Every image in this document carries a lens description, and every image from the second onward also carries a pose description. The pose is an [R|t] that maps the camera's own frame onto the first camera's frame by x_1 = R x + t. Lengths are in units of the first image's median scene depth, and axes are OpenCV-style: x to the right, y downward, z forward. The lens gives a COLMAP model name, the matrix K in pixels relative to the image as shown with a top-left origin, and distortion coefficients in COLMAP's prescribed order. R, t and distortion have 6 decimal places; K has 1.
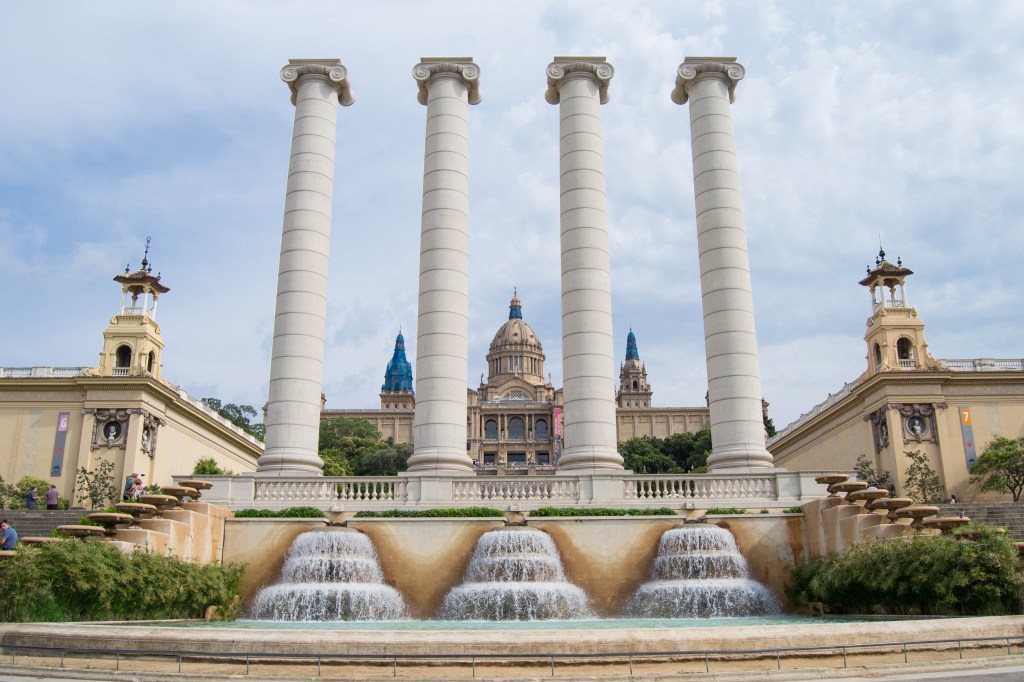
lens RADIAL K [[852.4, 0, 512.1], [0, 852.4, 367.1], [0, 0, 1]] dist [-0.063575, -0.001435]
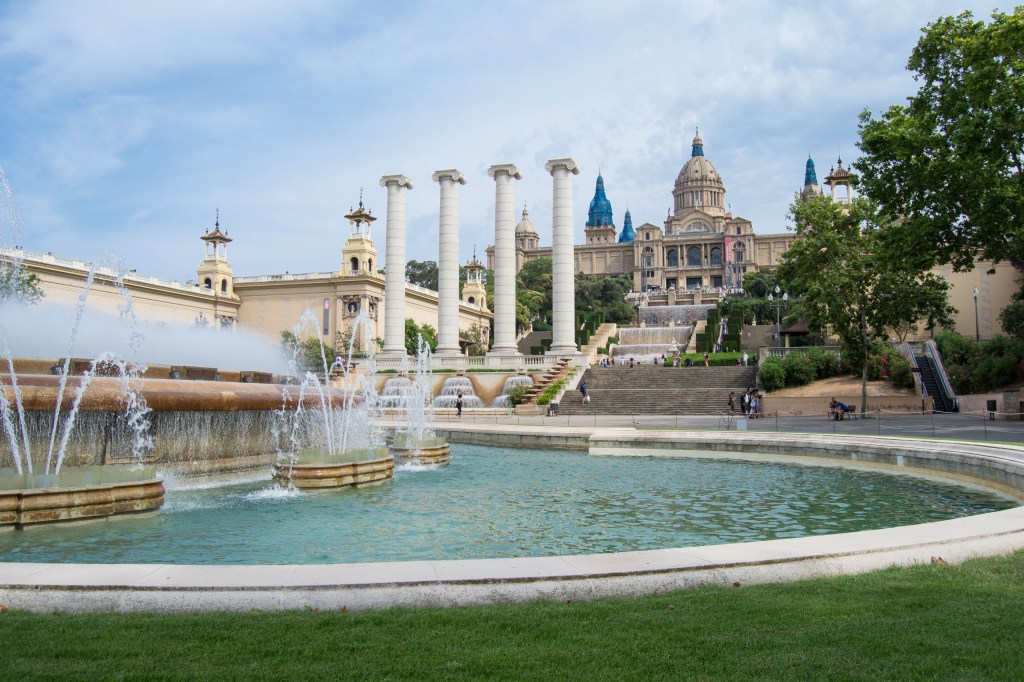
lens RADIAL K [[852.4, 0, 512.1], [0, 852.4, 367.1], [0, 0, 1]] dist [-0.063575, -0.001435]
pose [[0.951109, -0.007326, -0.308769, 0.126788], [0.078084, 0.972946, 0.217438, -0.053356], [0.298823, -0.230917, 0.925949, -0.187486]]
